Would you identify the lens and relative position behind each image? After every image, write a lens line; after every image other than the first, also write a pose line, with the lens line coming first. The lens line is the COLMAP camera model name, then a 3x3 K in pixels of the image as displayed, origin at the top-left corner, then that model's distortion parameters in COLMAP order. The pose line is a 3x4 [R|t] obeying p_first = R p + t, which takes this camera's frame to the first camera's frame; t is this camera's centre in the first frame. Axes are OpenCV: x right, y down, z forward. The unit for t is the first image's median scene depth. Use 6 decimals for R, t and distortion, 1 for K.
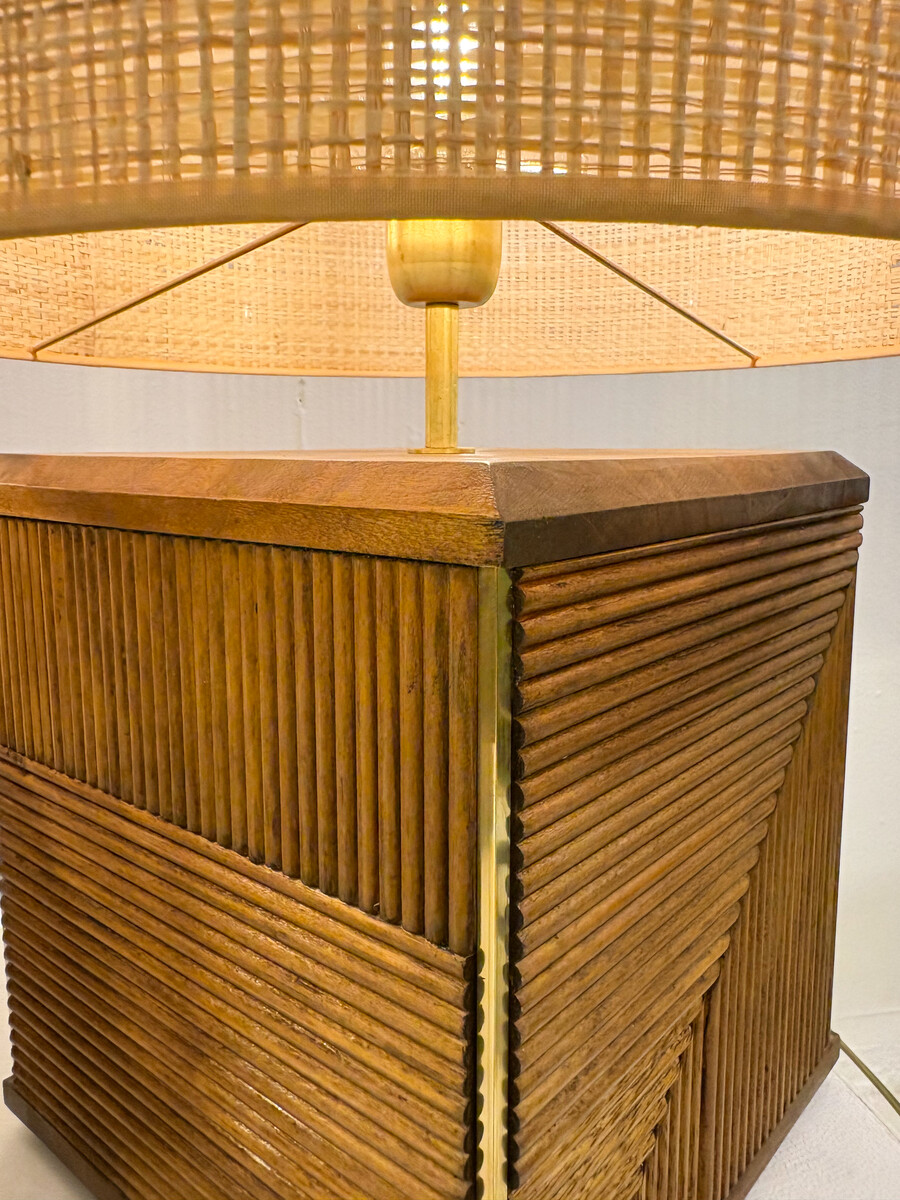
lens RADIAL K [[924.6, 0, 450.0], [0, 924.6, 601.8], [0, 0, 1]] dist [-0.021579, 0.041656]
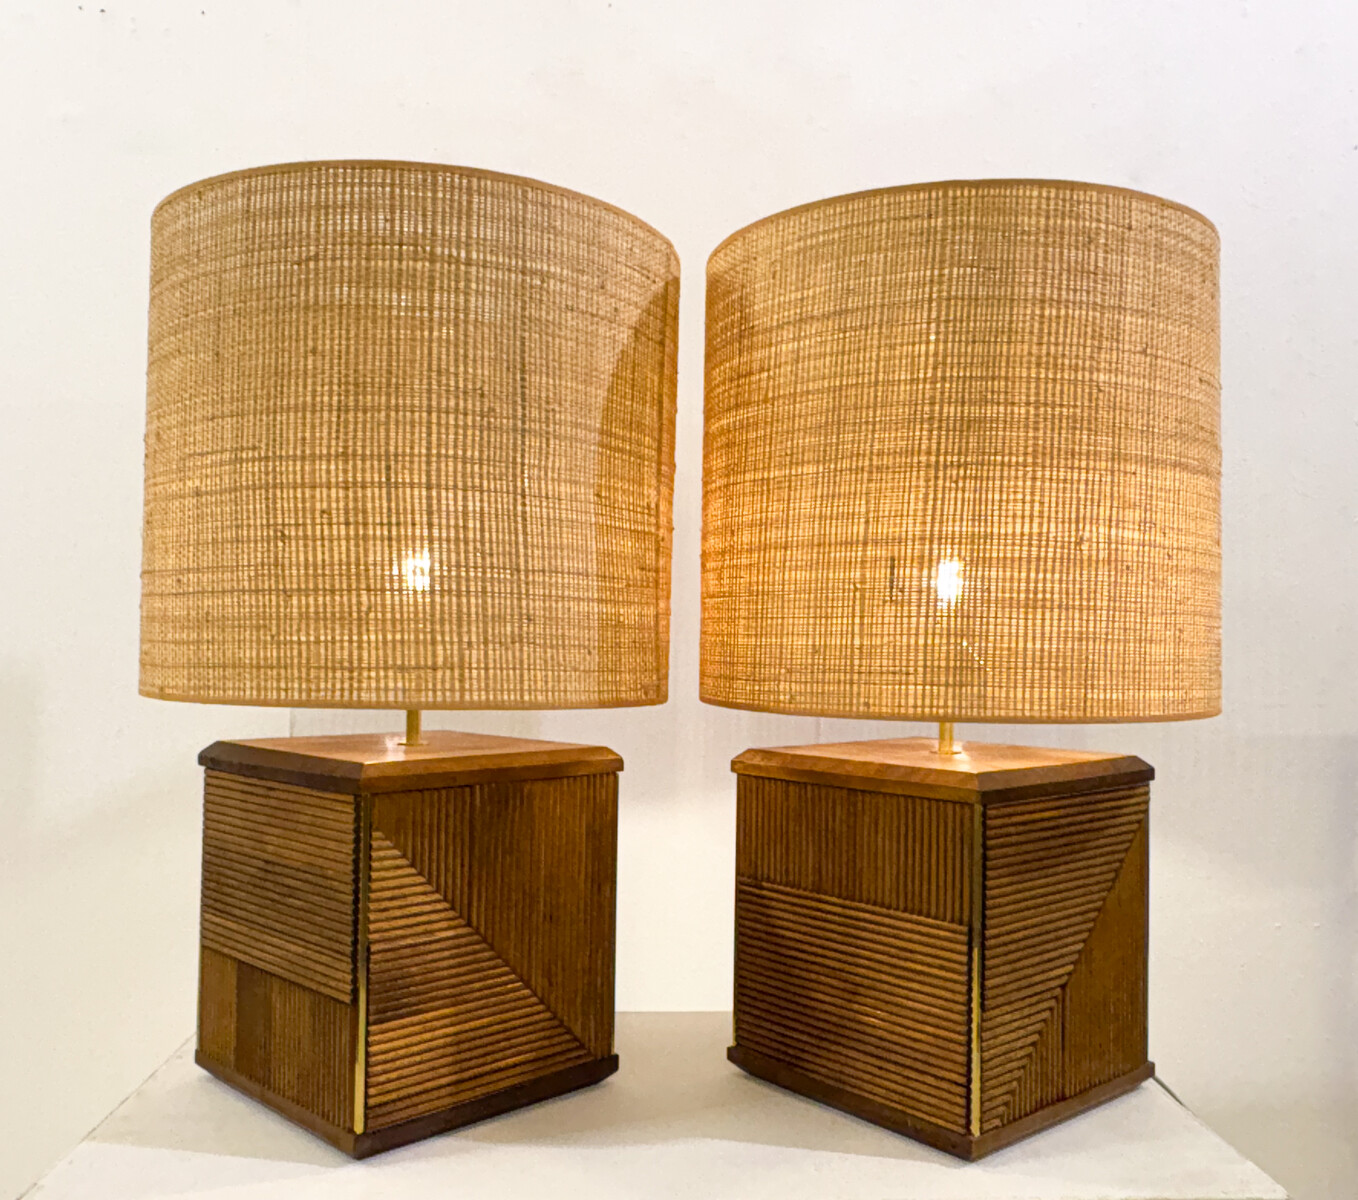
lens RADIAL K [[1359.4, 0, 678.4], [0, 1359.4, 598.0], [0, 0, 1]] dist [0.000030, 0.000000]
pose [[0.992288, 0.013840, -0.123177, -0.382264], [-0.036995, 0.981521, -0.187745, 0.171122], [0.118303, 0.190855, 0.974463, -3.609446]]
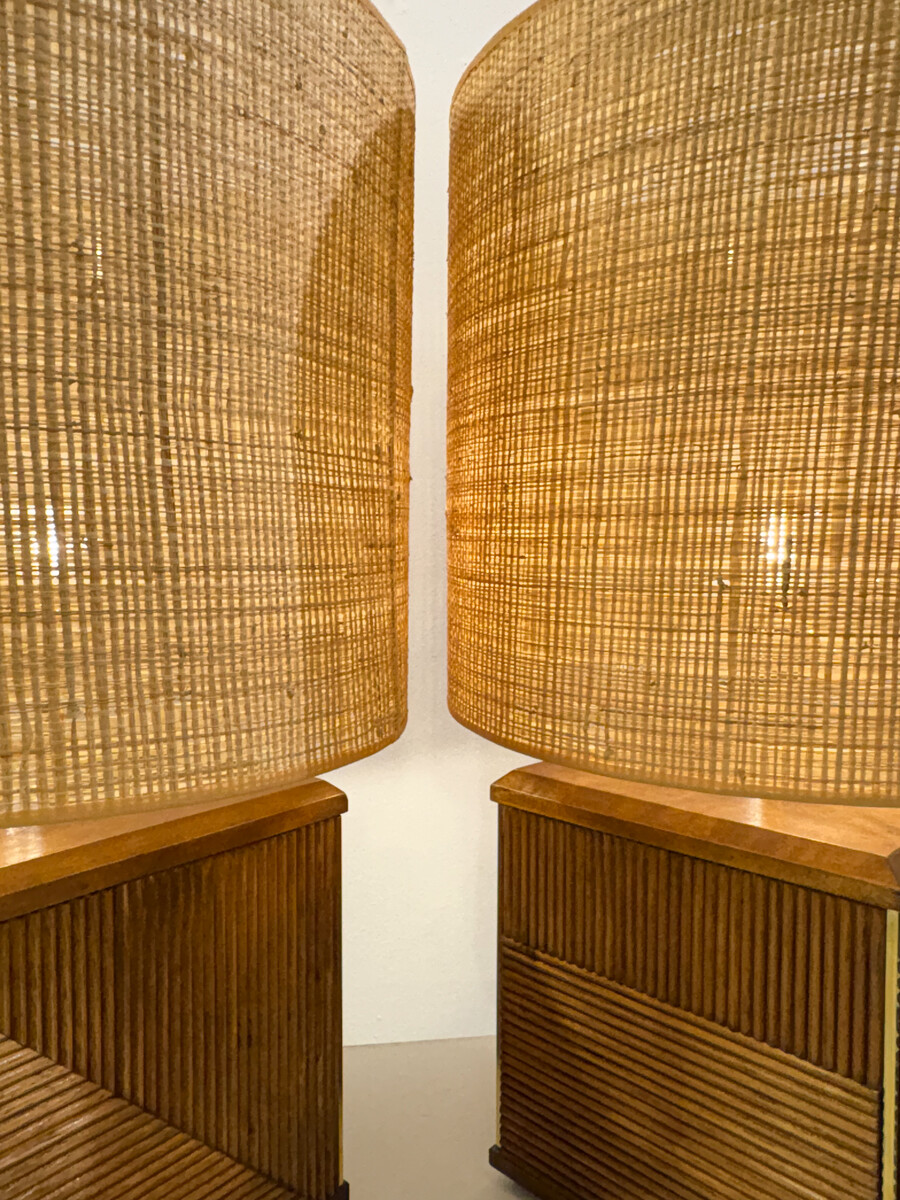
lens RADIAL K [[924.6, 0, 449.3], [0, 924.6, 569.3], [0, 0, 1]] dist [-0.021579, 0.041656]
pose [[0.998943, 0.007464, -0.045362, -0.806781], [-0.012236, 0.994308, -0.105843, -0.523140], [0.044314, 0.106286, 0.993348, -1.176947]]
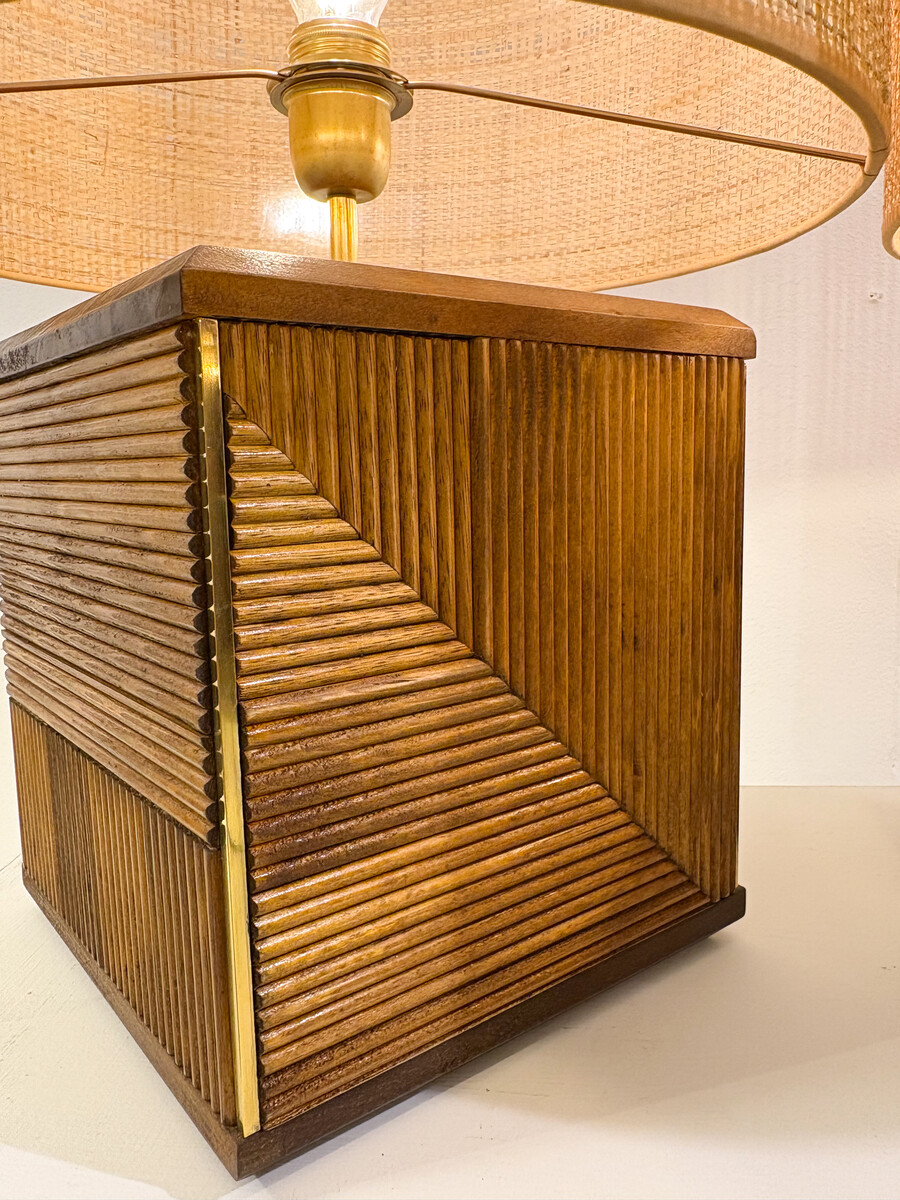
lens RADIAL K [[924.6, 0, 456.2], [0, 924.6, 591.2], [0, 0, 1]] dist [-0.021579, 0.041656]
pose [[0.972514, 0.011759, -0.232548, -1.323915], [-0.020249, 0.999211, -0.034155, 0.366804], [0.231963, 0.037925, 0.971985, -0.435283]]
